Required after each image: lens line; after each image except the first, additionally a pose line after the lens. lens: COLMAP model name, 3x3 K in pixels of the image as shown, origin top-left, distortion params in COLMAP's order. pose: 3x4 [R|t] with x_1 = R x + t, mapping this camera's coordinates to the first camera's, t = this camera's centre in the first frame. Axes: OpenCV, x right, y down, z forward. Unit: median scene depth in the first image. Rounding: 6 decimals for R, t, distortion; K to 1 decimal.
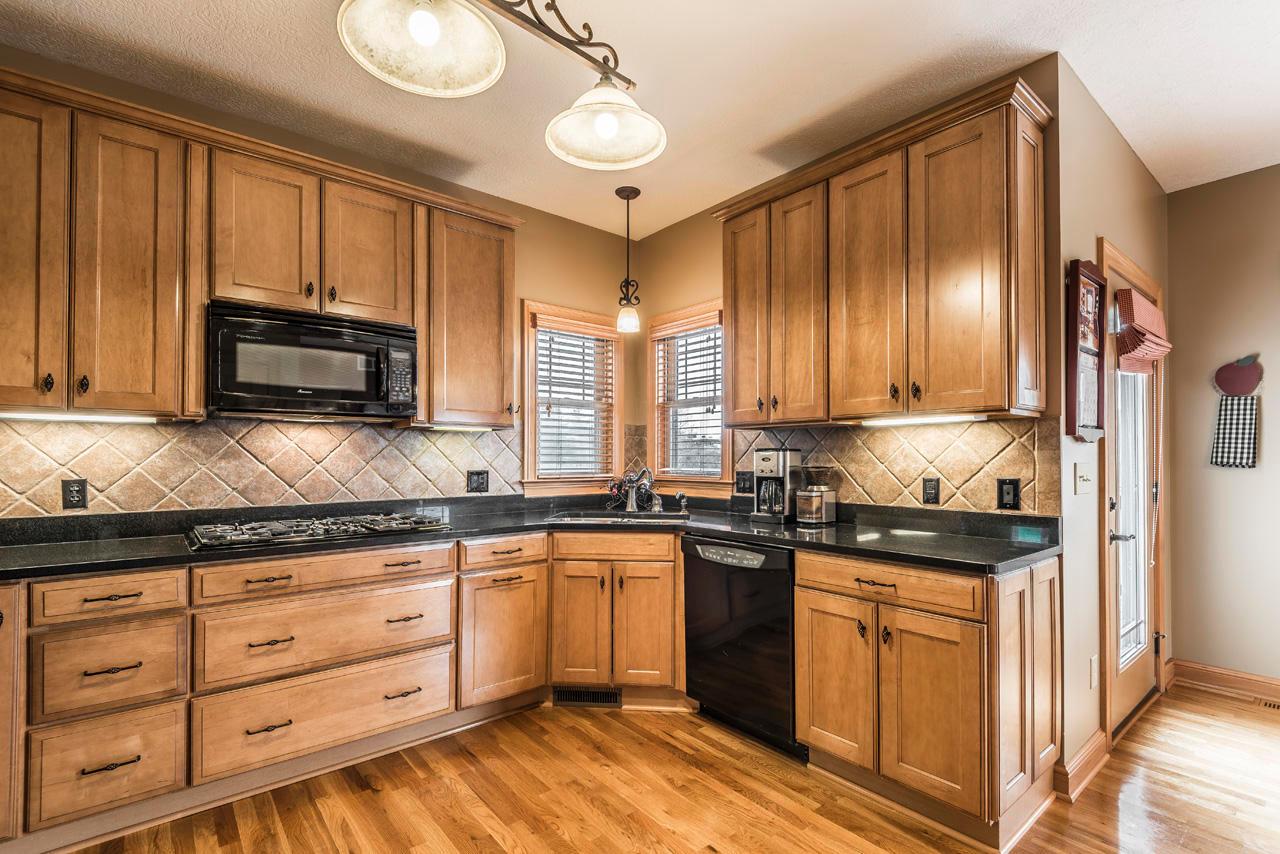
lens RADIAL K [[587.0, 0, 640.7], [0, 587.0, 450.0], [0, 0, 1]] dist [0.000111, -0.000014]
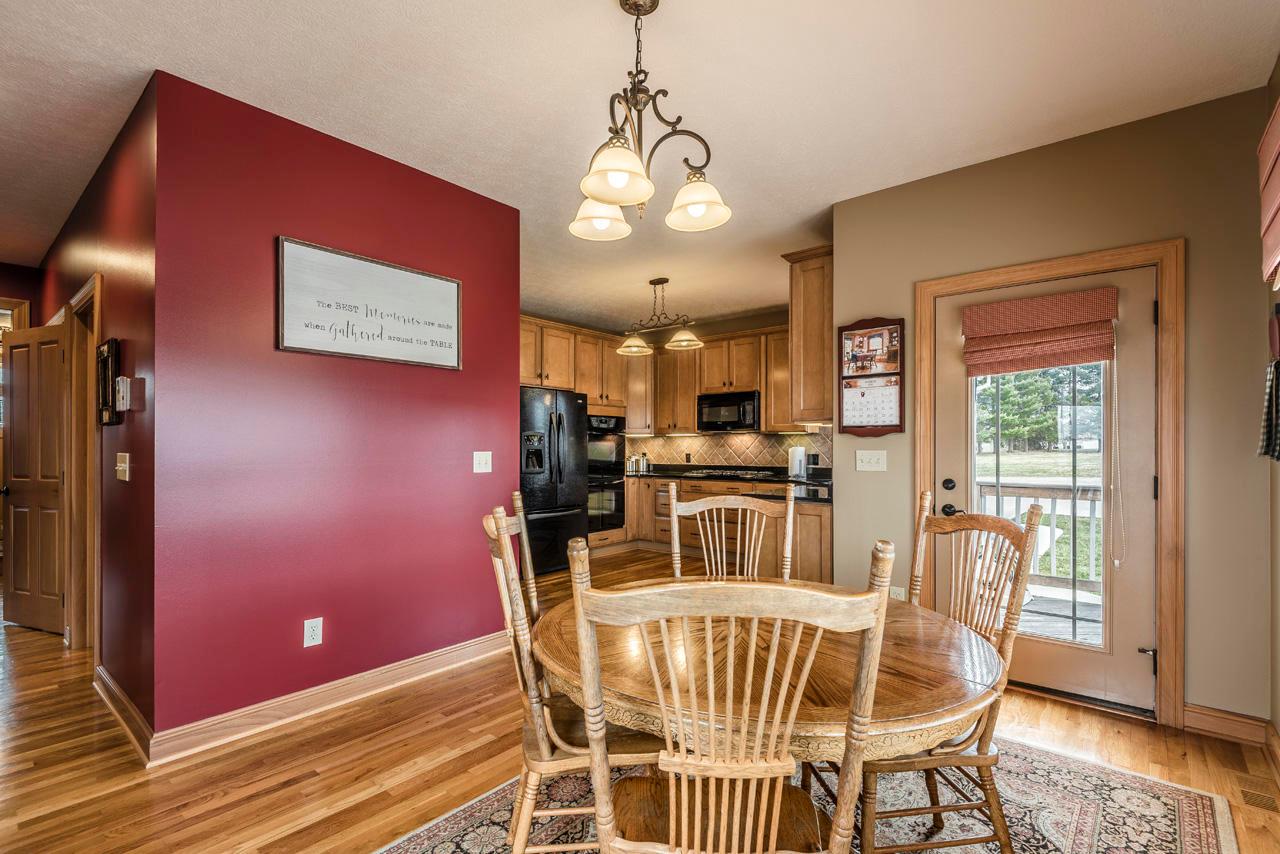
lens RADIAL K [[588.0, 0, 633.4], [0, 588.0, 458.2], [0, 0, 1]] dist [0.001666, -0.000052]
pose [[0.169456, 0.025125, -0.985217, 1.711531], [0.014304, 0.999507, 0.027950, -0.014639], [0.985434, -0.018829, 0.169013, 0.114615]]
